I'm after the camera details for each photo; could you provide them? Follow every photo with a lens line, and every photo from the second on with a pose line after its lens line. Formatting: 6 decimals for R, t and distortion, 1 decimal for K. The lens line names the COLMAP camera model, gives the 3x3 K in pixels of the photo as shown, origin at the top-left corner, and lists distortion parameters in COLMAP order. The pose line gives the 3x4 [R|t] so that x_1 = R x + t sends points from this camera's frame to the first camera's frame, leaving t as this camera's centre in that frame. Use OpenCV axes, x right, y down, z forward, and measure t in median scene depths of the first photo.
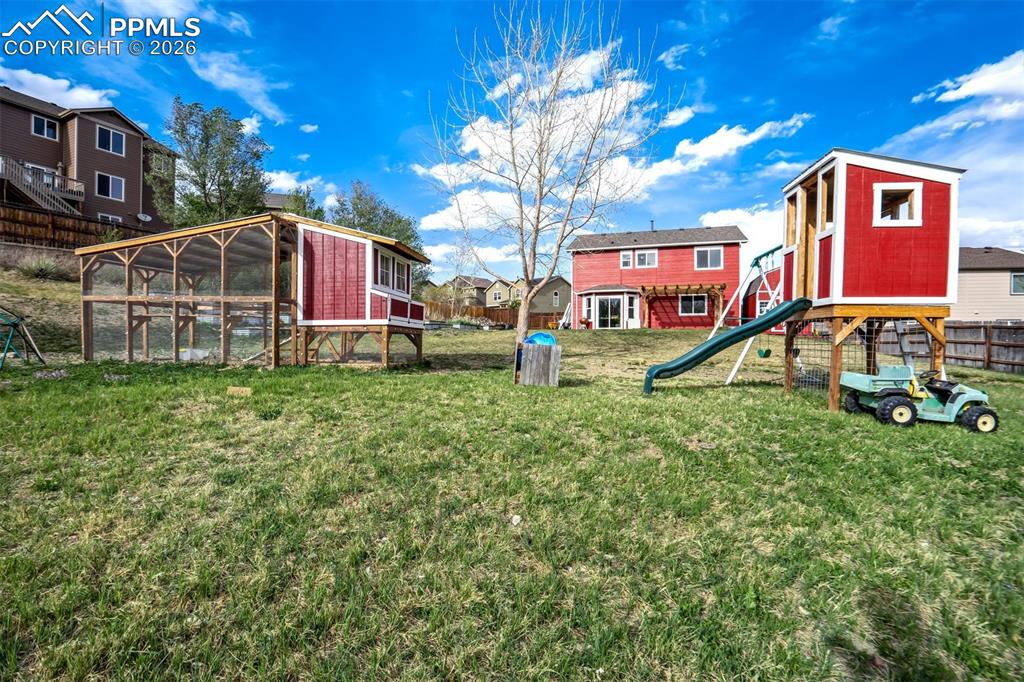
lens RADIAL K [[495.4, 0, 512.0], [0, 495.4, 341.0], [0, 0, 1]] dist [-0.054028, 0.000289]
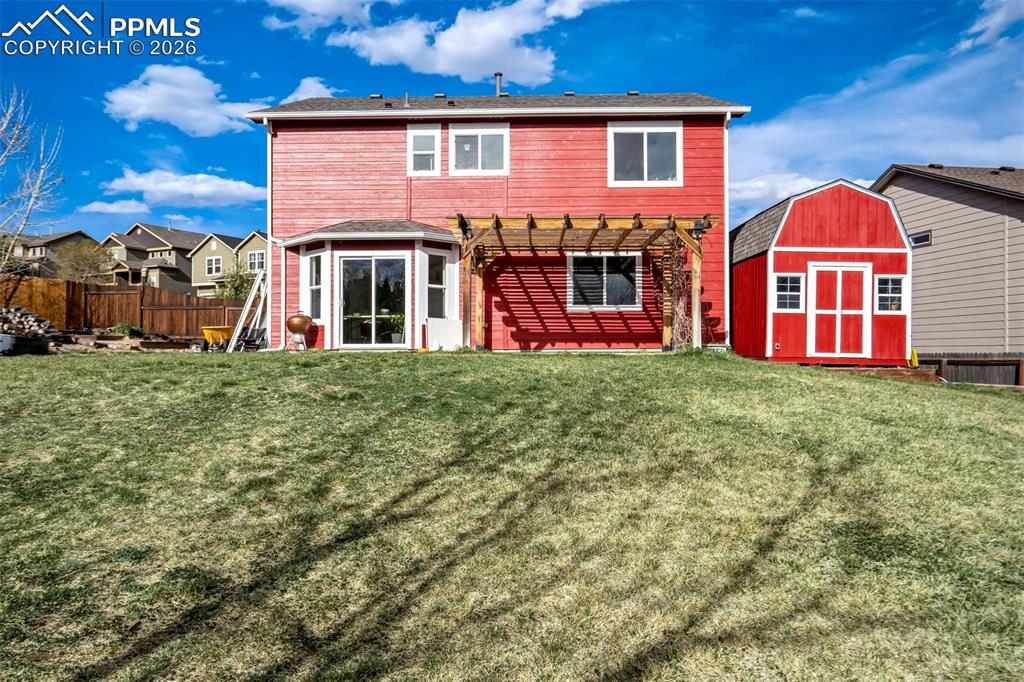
lens RADIAL K [[738.8, 0, 514.3], [0, 738.8, 353.5], [0, 0, 1]] dist [0.044137, 0.000500]
pose [[0.959671, -0.002858, 0.281110, 0.146832], [-0.000731, 0.999920, 0.012661, -0.027211], [-0.281124, -0.012356, 0.959592, 0.479822]]
